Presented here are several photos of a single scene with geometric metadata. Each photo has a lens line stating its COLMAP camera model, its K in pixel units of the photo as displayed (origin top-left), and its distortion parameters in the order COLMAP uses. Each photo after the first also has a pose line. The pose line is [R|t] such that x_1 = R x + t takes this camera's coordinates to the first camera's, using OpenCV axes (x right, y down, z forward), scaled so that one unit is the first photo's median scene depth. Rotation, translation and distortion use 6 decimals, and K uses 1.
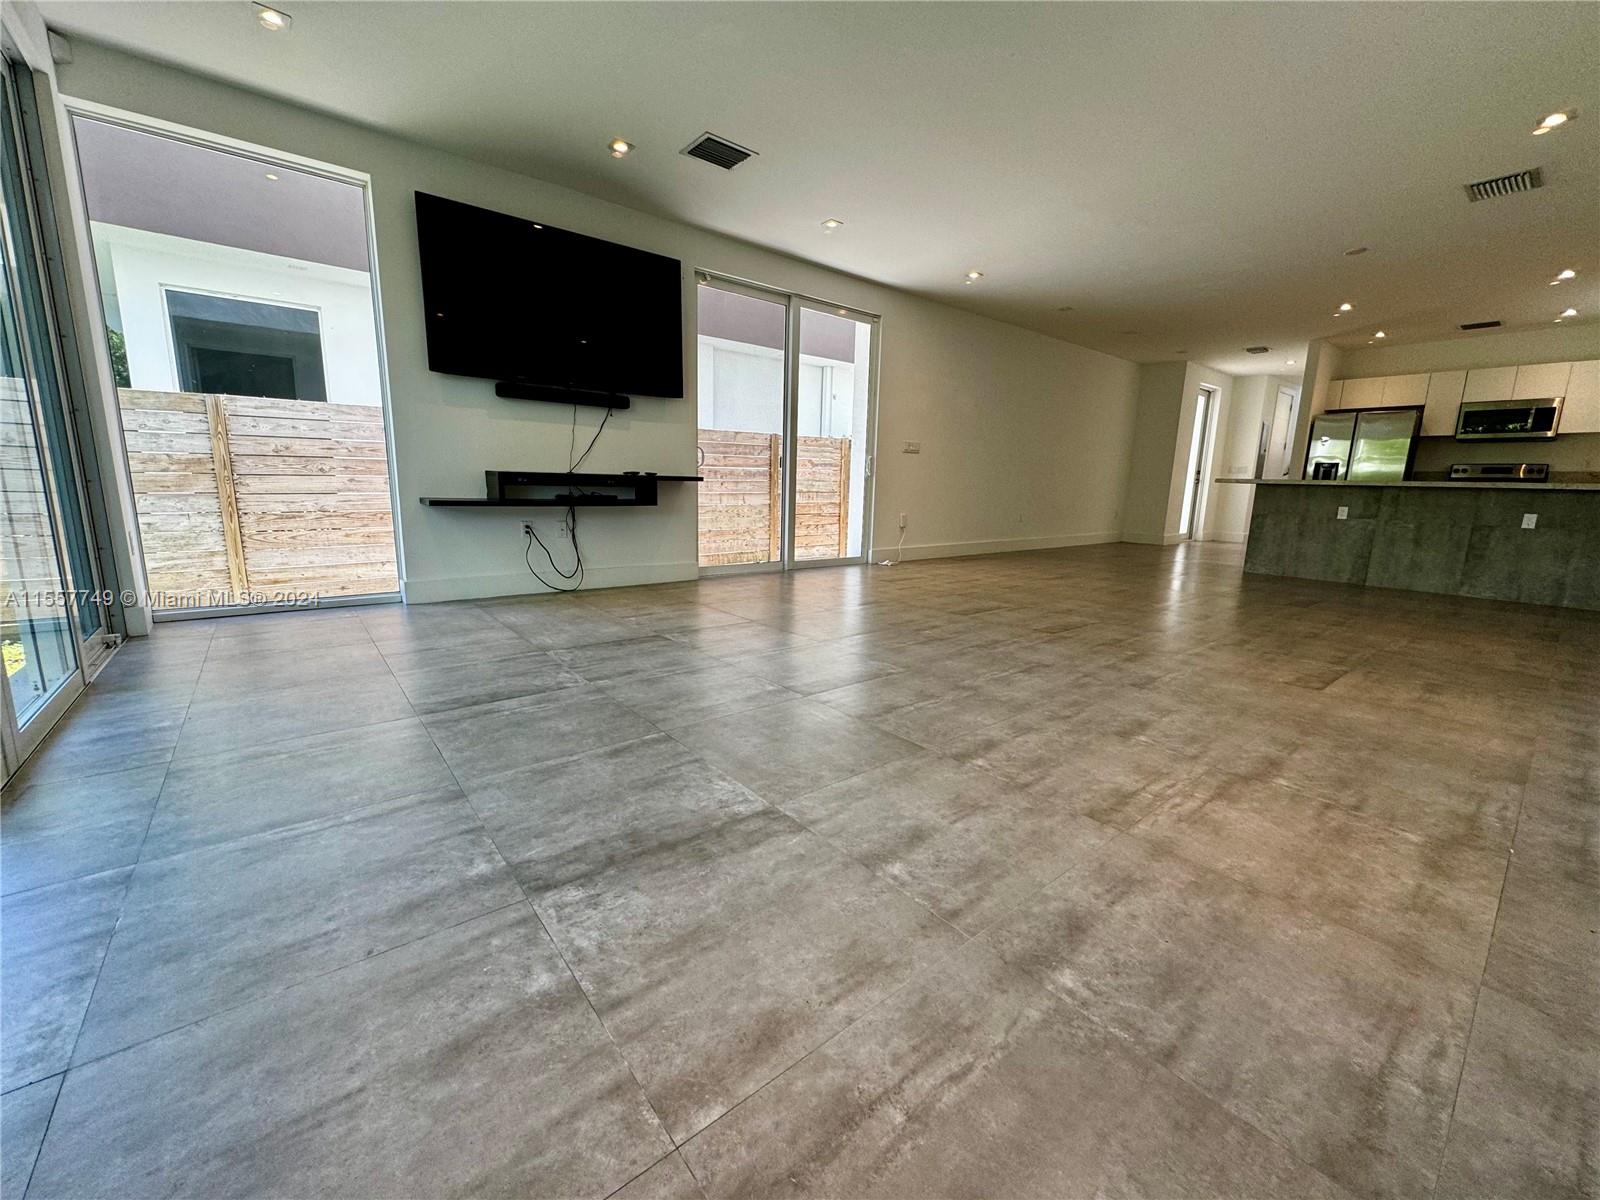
lens RADIAL K [[639.4, 0, 801.9], [0, 639.4, 598.1], [0, 0, 1]] dist [-0.002648, 0.000079]
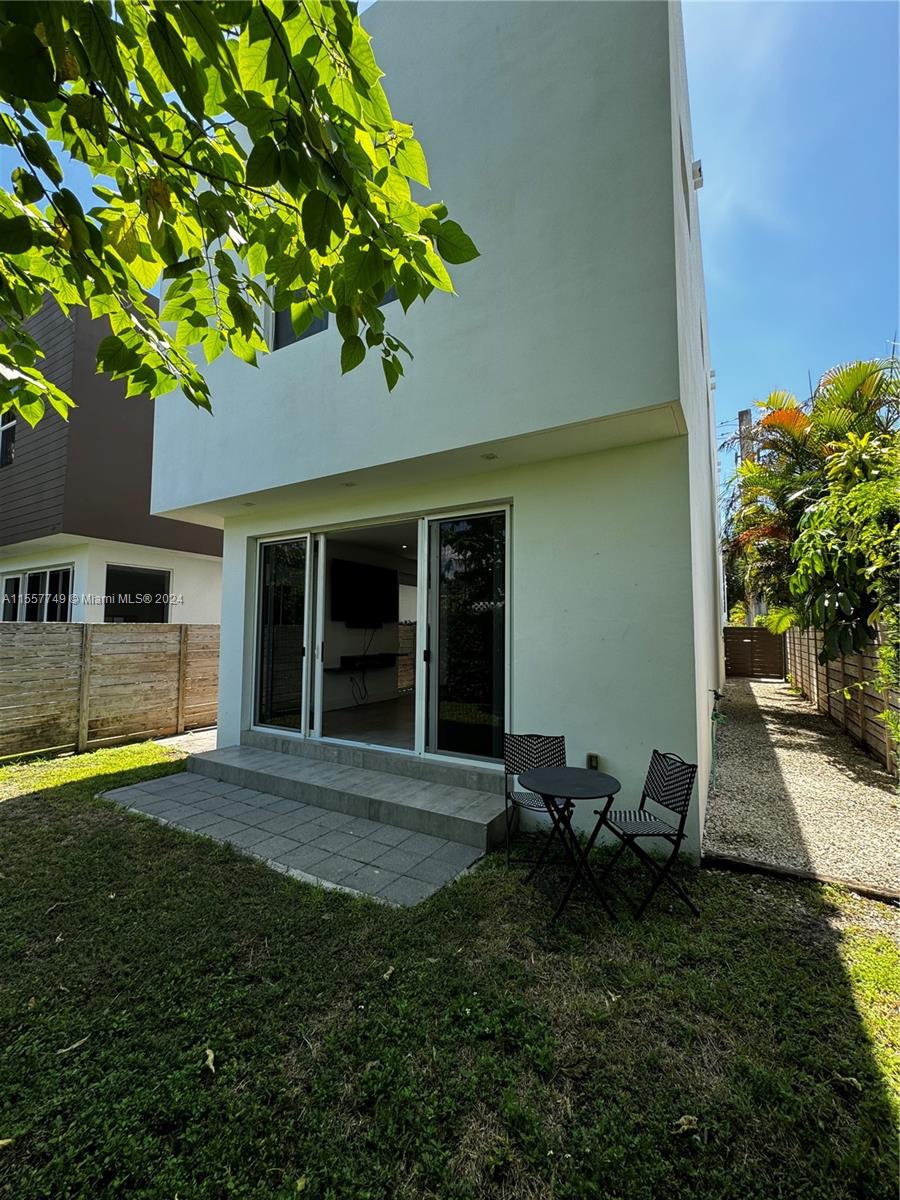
lens RADIAL K [[479.5, 0, 455.3], [0, 479.5, 595.0], [0, 0, 1]] dist [-0.002648, 0.000079]
pose [[0.932811, 0.006944, 0.360300, -0.738894], [0.081028, 0.970171, -0.228479, 0.031408], [-0.351139, 0.242323, 0.904423, -0.891423]]
